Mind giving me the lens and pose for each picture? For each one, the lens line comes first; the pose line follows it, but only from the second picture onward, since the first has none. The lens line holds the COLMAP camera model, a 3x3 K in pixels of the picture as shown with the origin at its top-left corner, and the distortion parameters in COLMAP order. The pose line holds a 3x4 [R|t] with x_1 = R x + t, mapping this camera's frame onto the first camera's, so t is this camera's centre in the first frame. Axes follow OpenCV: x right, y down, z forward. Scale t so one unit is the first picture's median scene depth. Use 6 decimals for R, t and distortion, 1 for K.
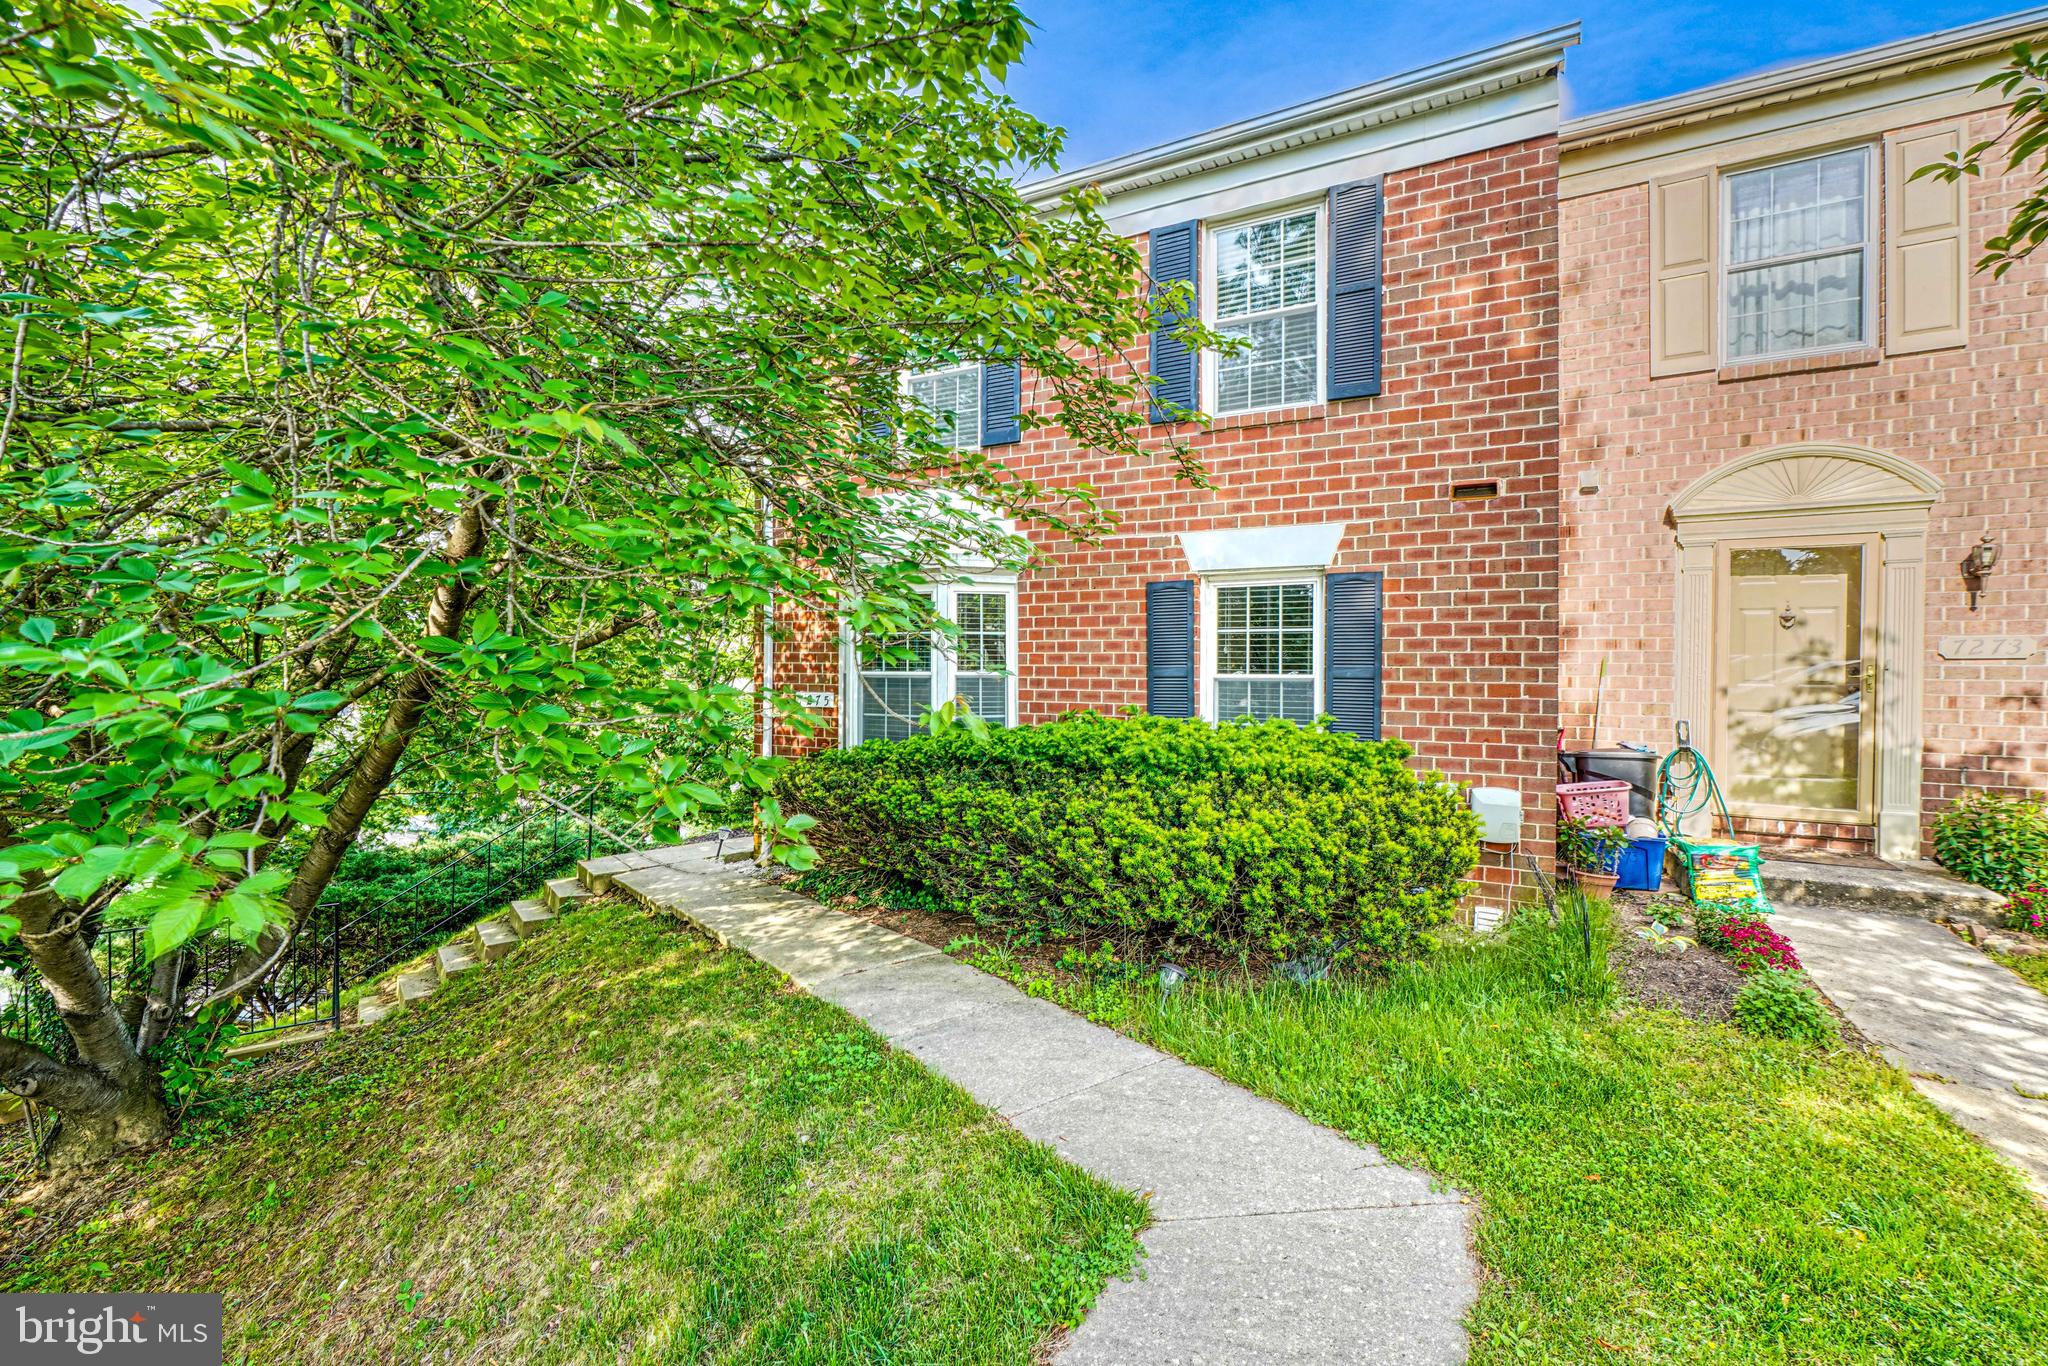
lens RADIAL K [[914.4, 0, 1031.9], [0, 914.4, 686.5], [0, 0, 1]] dist [-0.013749, 0.006160]
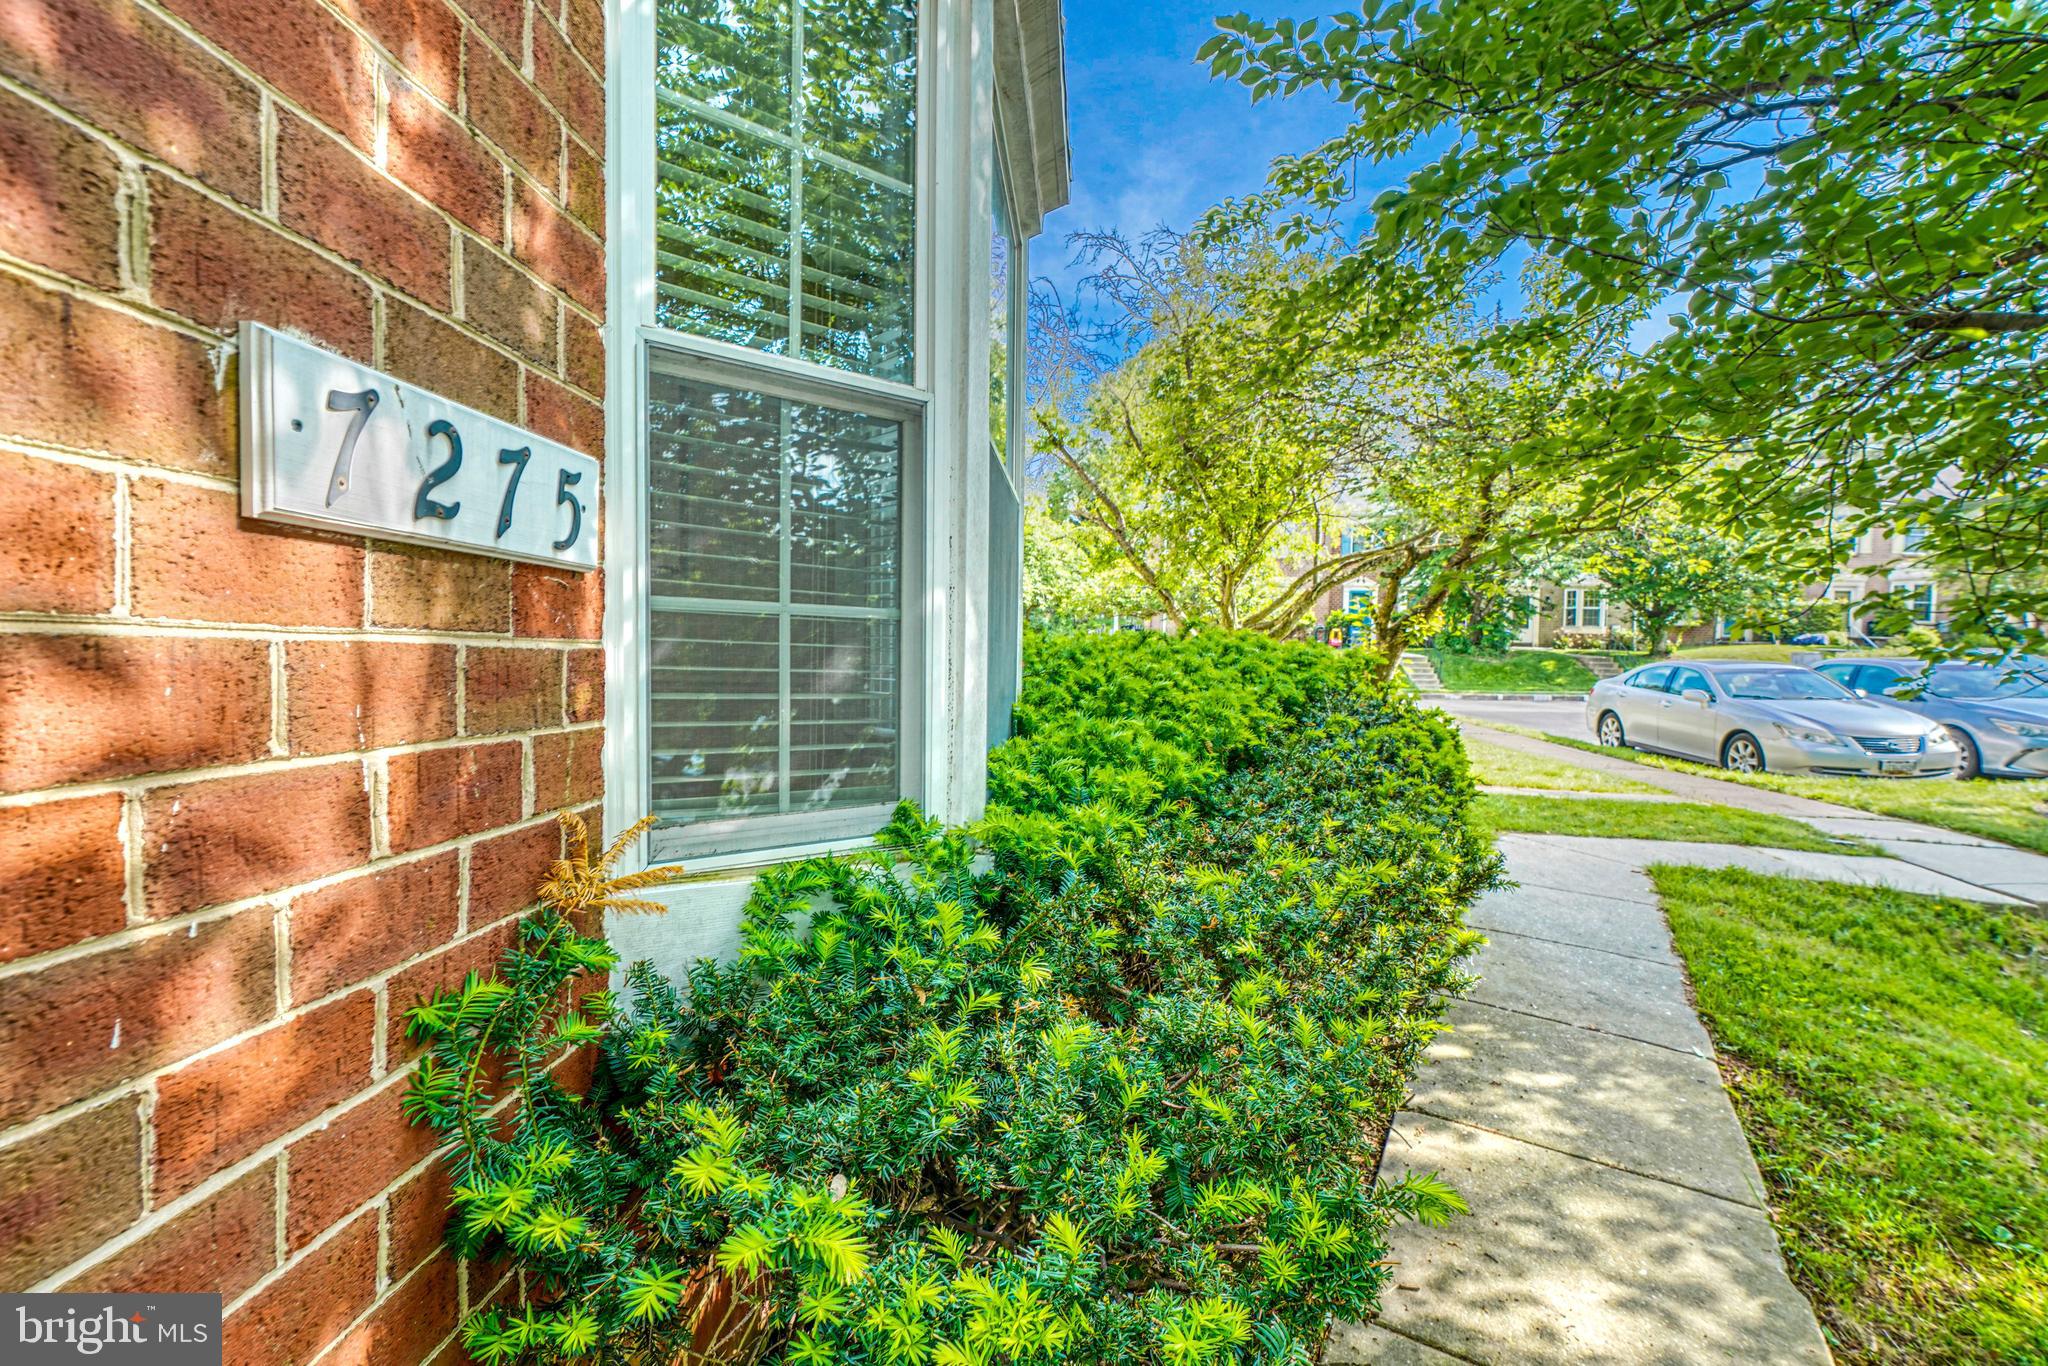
lens RADIAL K [[914.4, 0, 1021.2], [0, 914.4, 682.2], [0, 0, 1]] dist [-0.013749, 0.006160]
pose [[-0.417929, -0.026410, 0.908096, -0.522209], [0.004200, 0.999511, 0.031001, 0.050629], [-0.908470, 0.016770, -0.417614, 1.442399]]
